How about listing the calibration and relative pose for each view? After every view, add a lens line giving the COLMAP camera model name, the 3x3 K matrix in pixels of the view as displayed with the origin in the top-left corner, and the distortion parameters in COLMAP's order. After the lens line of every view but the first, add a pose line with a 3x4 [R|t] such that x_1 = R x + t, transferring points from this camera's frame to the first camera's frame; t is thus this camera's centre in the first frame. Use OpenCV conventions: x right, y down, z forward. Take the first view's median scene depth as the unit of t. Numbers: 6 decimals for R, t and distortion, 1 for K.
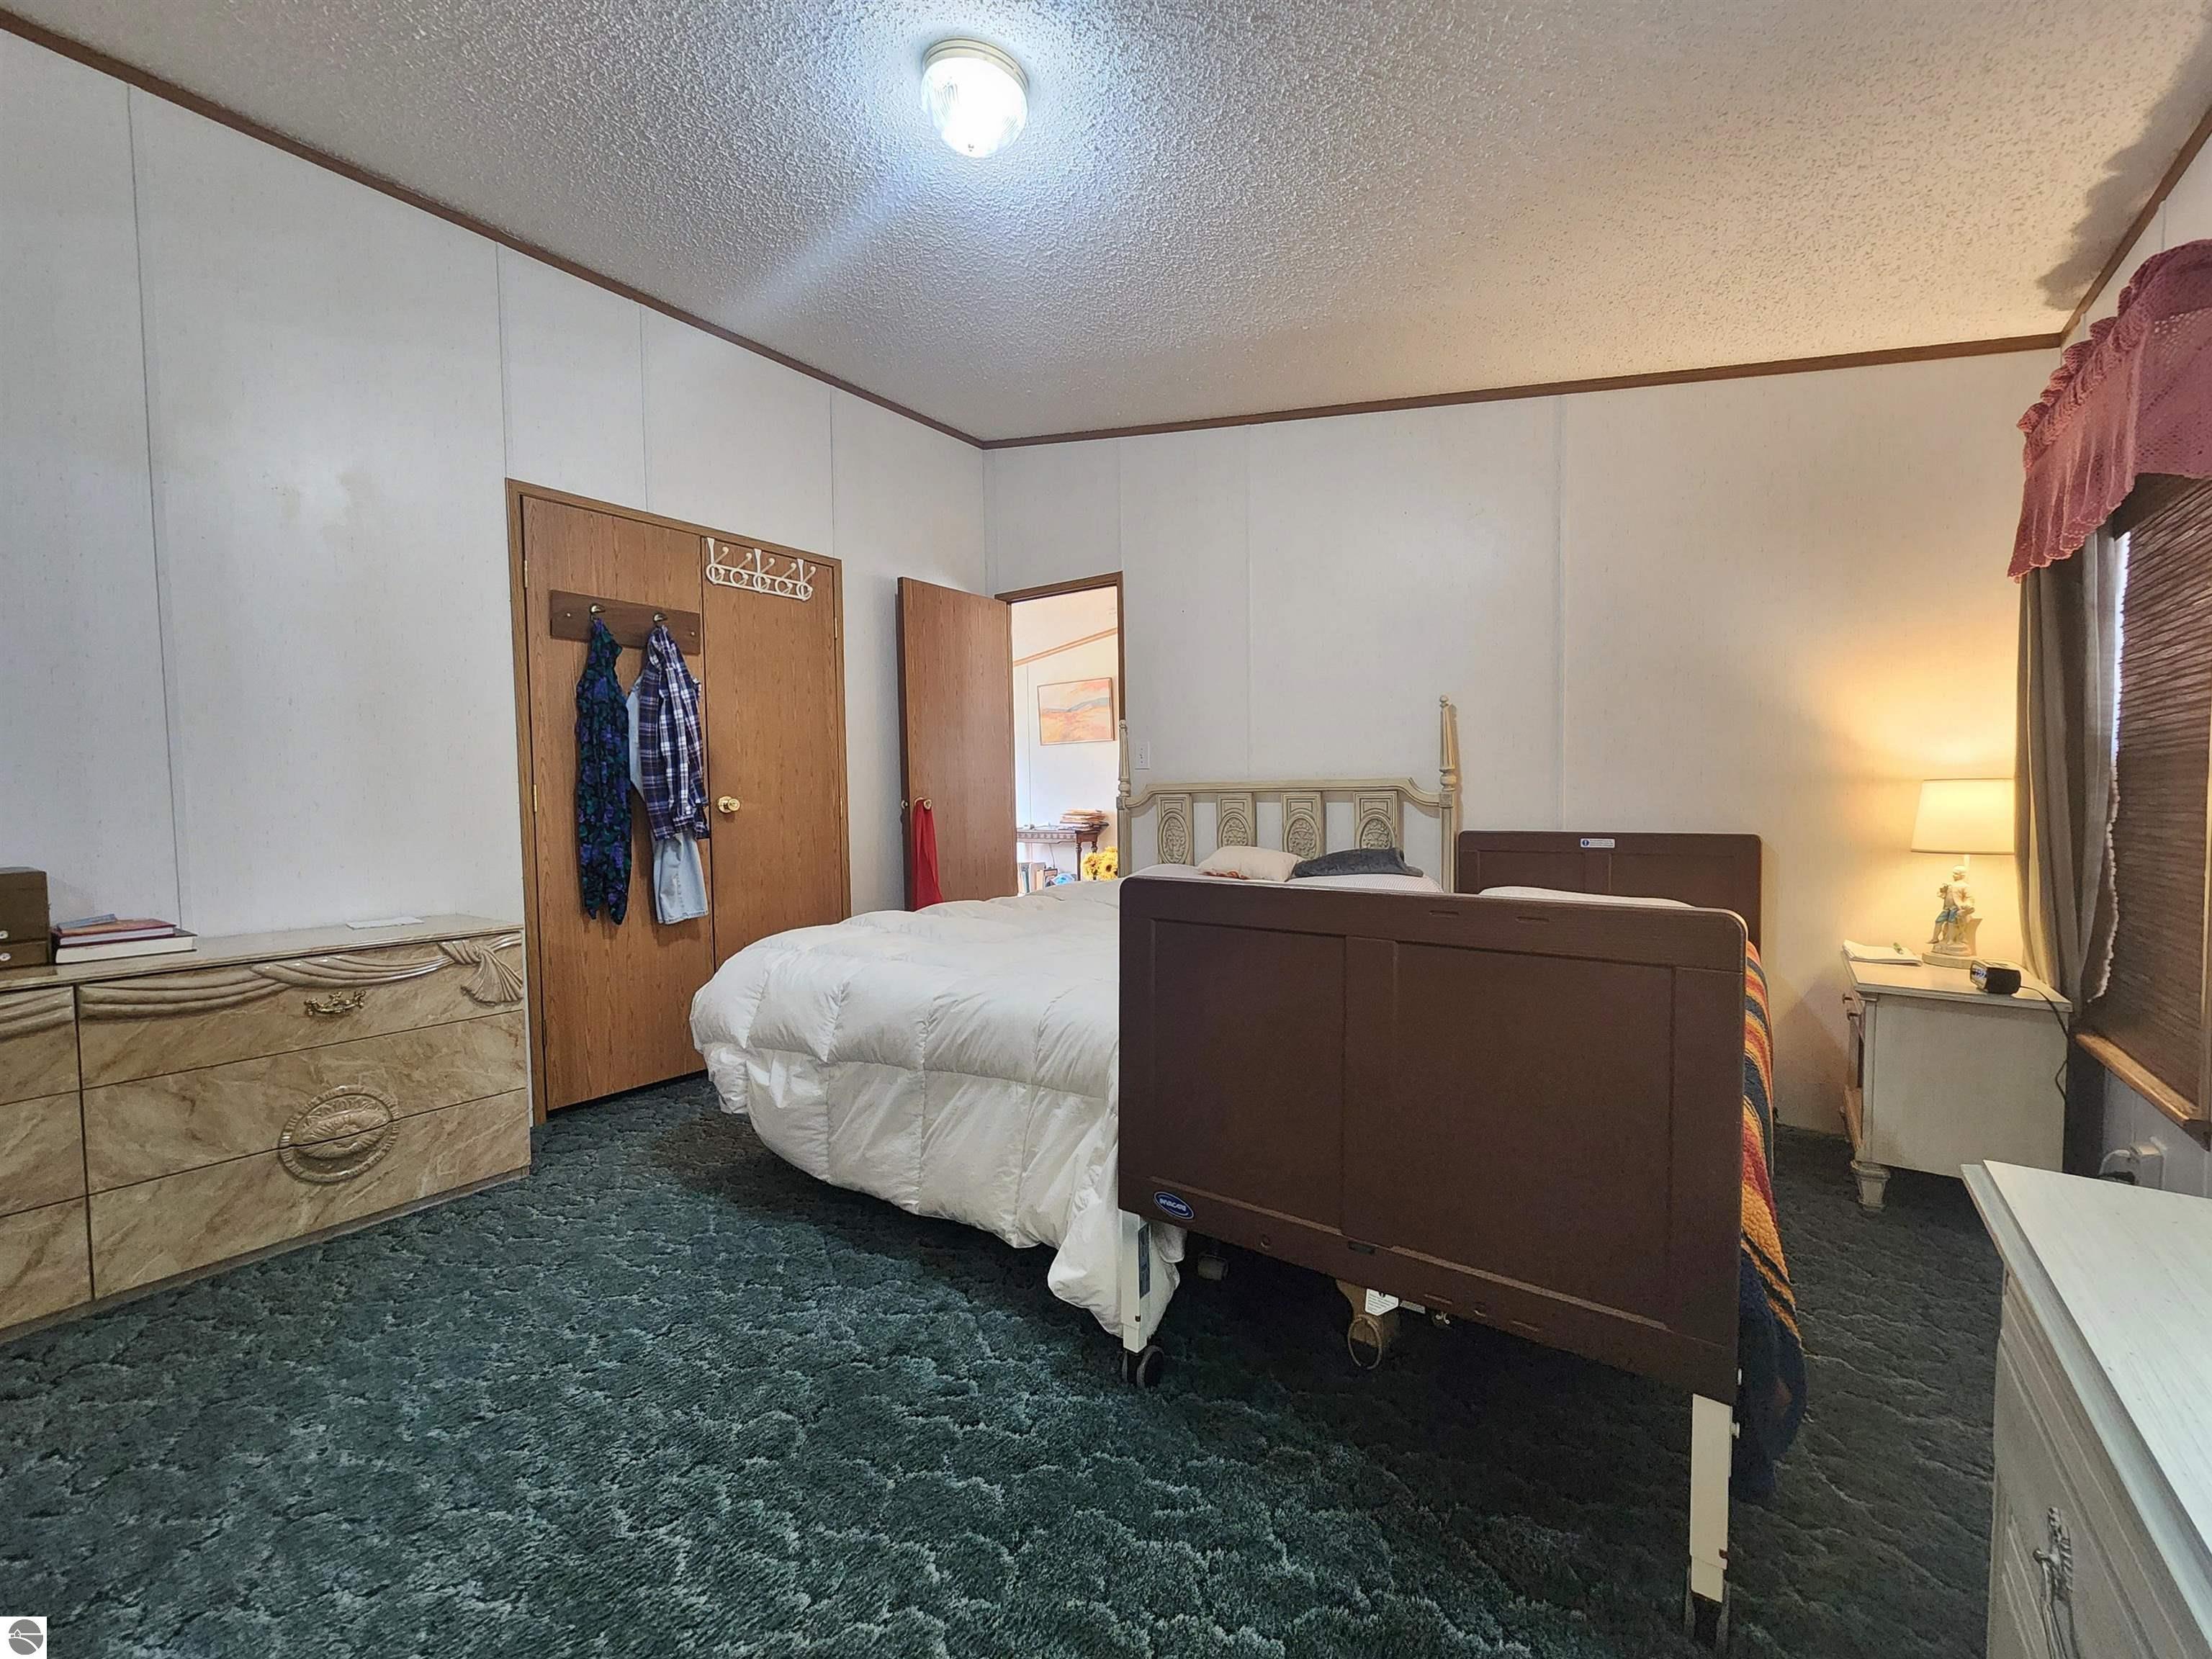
lens RADIAL K [[942.7, 0, 1103.7], [0, 942.7, 832.1], [0, 0, 1]] dist [0.001970, 0.000218]
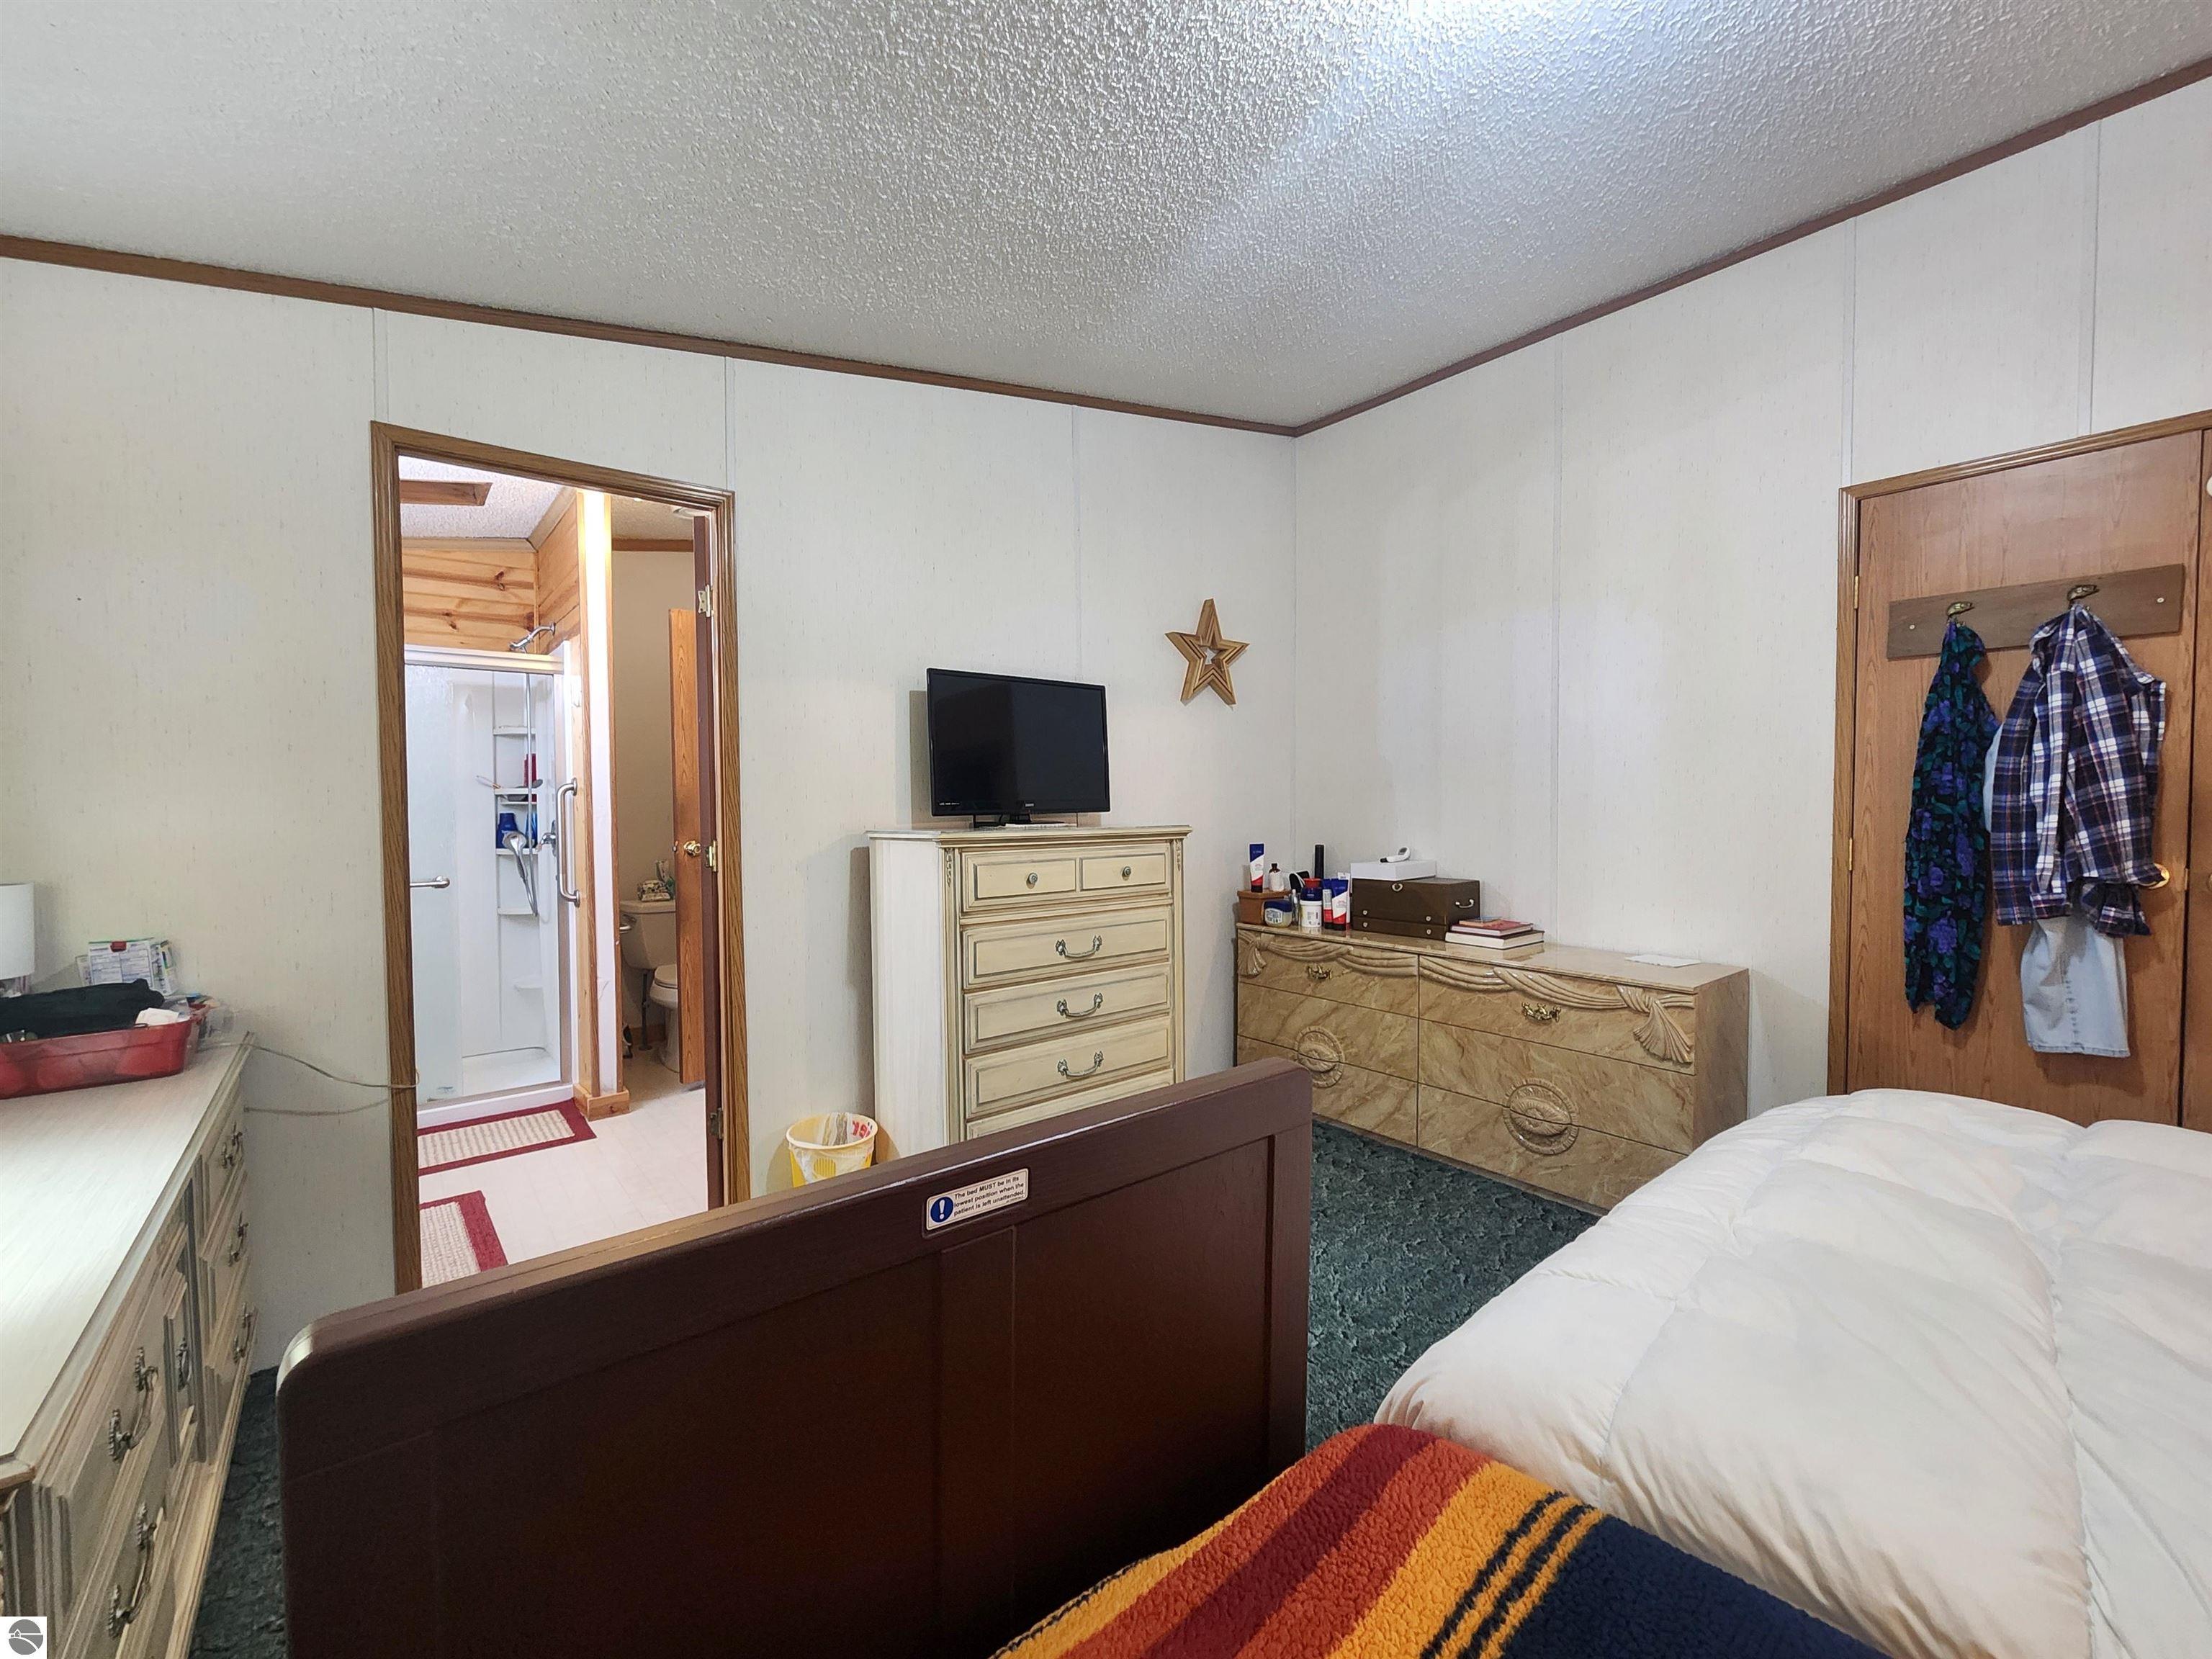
lens RADIAL K [[915.0, 0, 1112.9], [0, 915.0, 831.2], [0, 0, 1]] dist [0.003453, 0.001033]
pose [[-0.277621, 0.047817, -0.959500, 0.457081], [-0.031866, 0.997753, 0.058943, -0.101831], [0.960162, 0.046939, -0.275473, 0.708343]]
